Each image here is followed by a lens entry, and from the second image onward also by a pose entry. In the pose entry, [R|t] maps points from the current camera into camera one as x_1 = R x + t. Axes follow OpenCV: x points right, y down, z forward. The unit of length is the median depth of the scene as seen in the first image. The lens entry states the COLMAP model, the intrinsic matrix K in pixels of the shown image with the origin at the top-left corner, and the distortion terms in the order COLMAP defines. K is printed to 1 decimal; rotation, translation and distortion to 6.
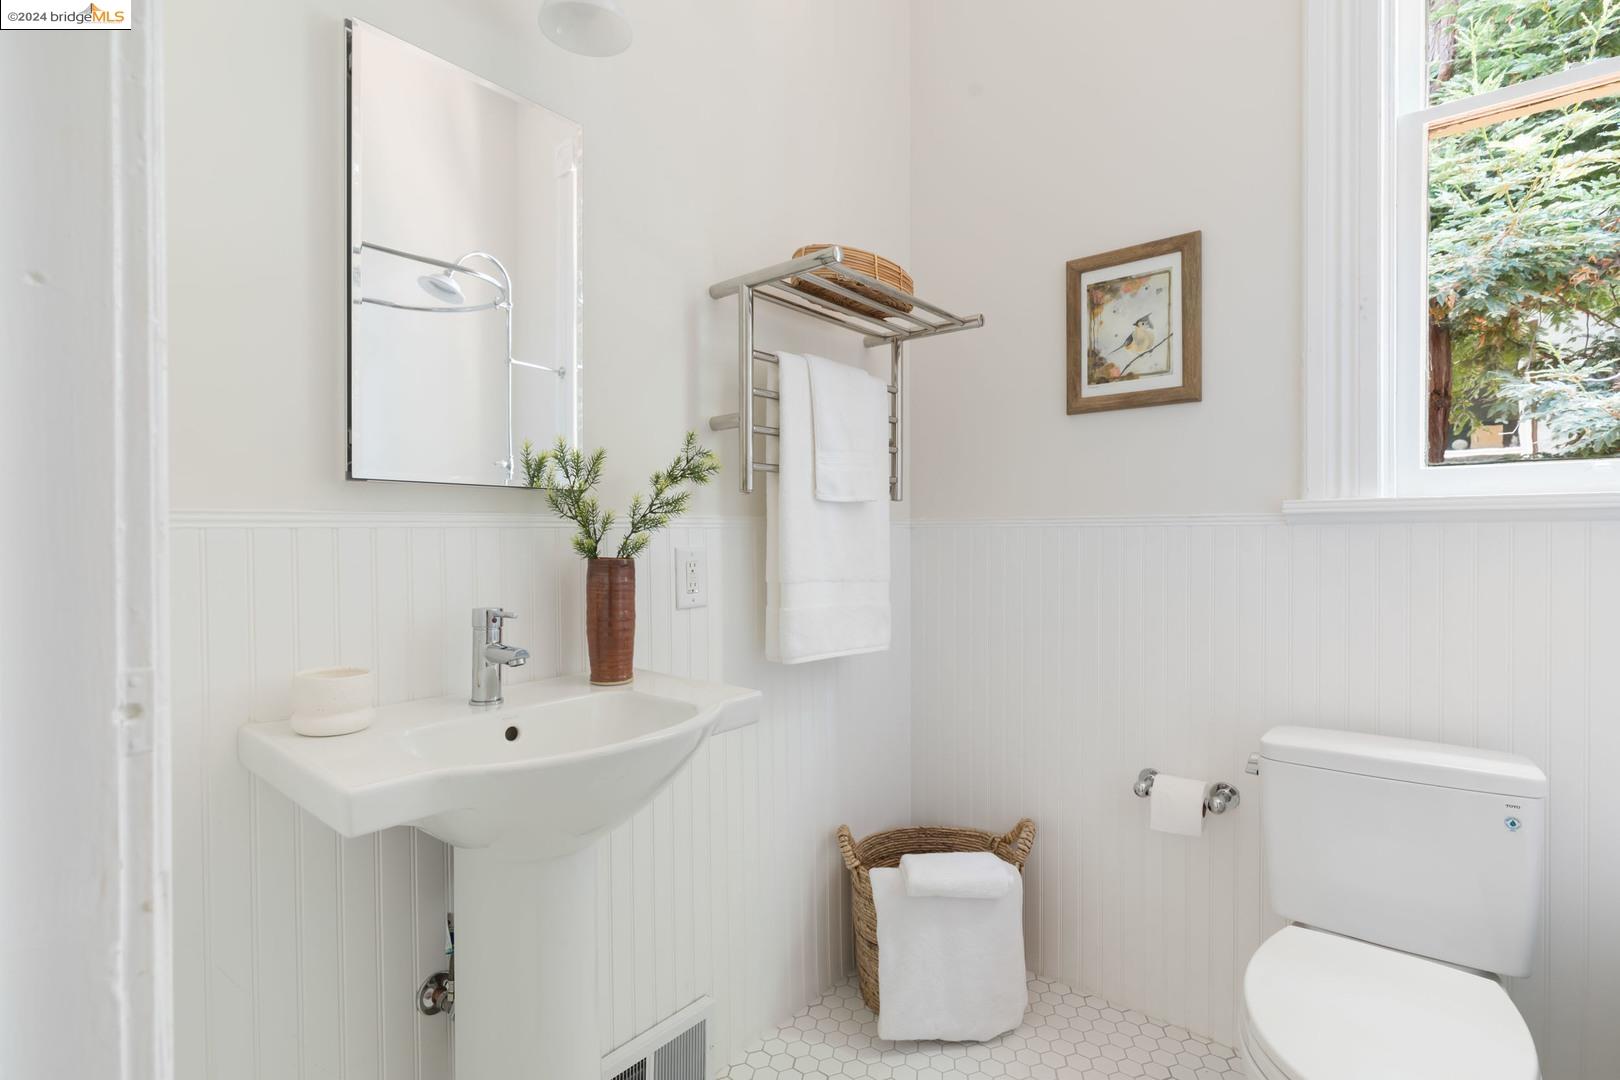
lens RADIAL K [[787.2, 0, 812.1], [0, 787.2, 543.6], [0, 0, 1]] dist [-0.000330, -0.000116]
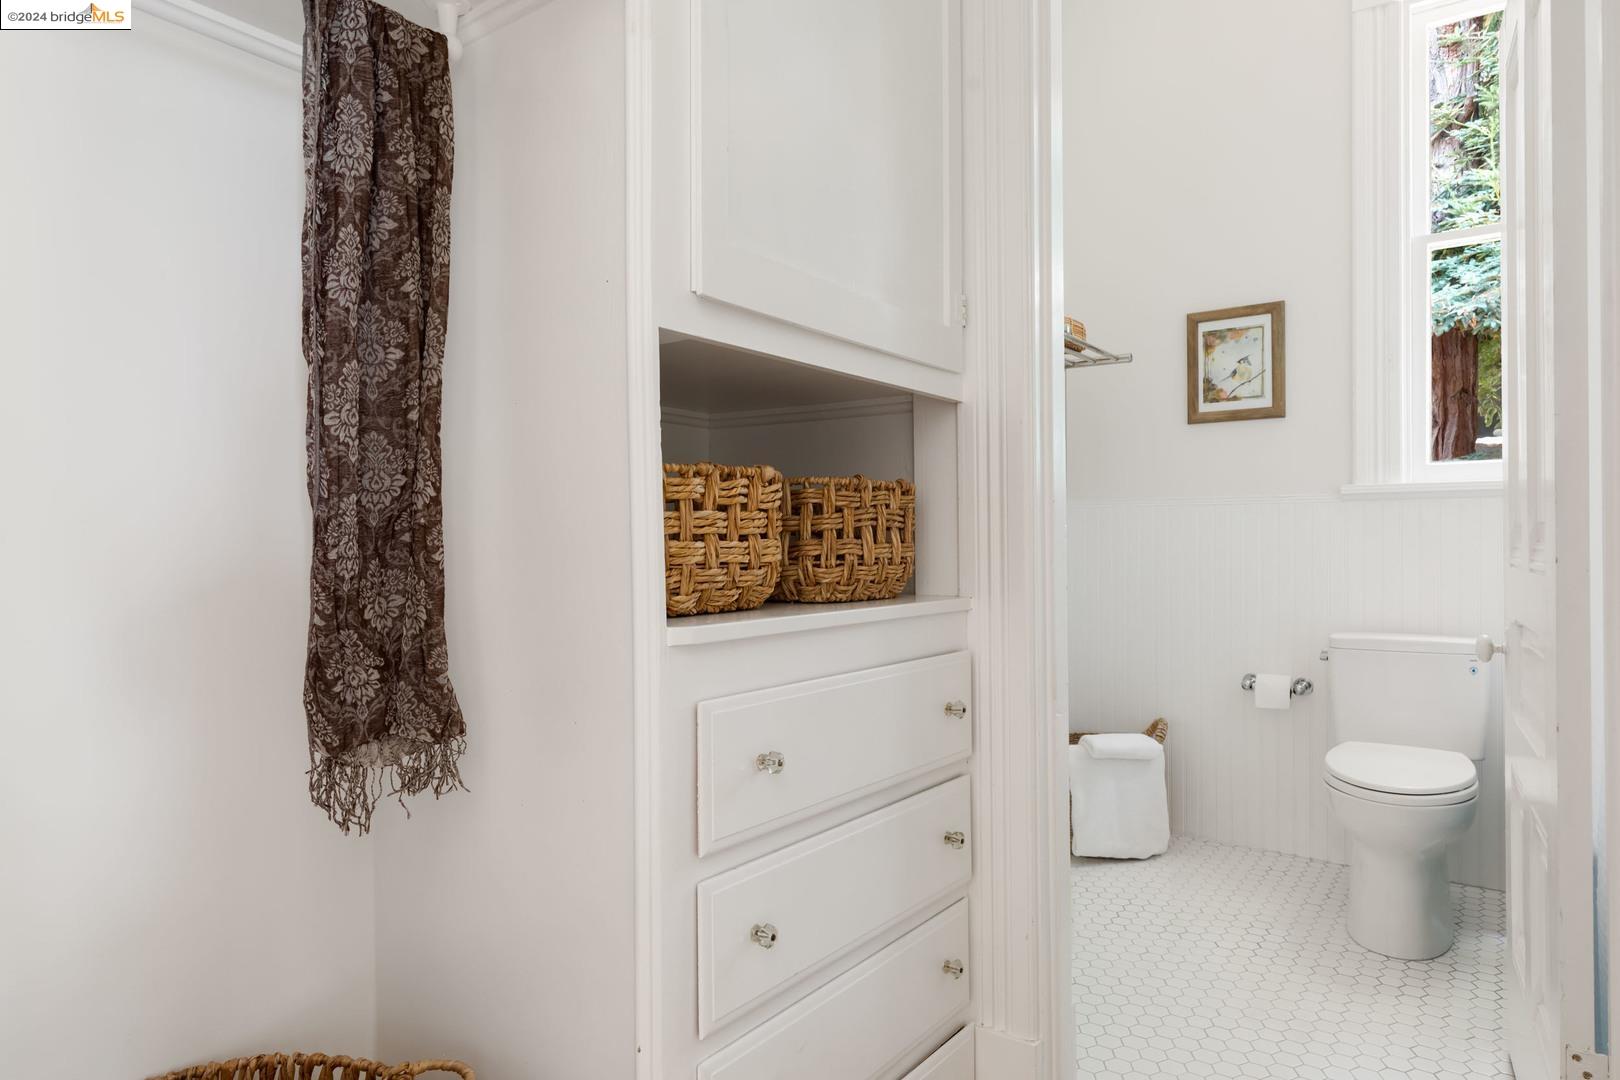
lens RADIAL K [[976.7, 0, 808.7], [0, 976.7, 538.8], [0, 0, 1]] dist [0.001528, 0.001024]
pose [[0.998408, -0.004956, 0.056191, -0.468584], [0.005142, 0.999982, -0.003176, 0.043098], [-0.056175, 0.003459, 0.998415, -0.723486]]
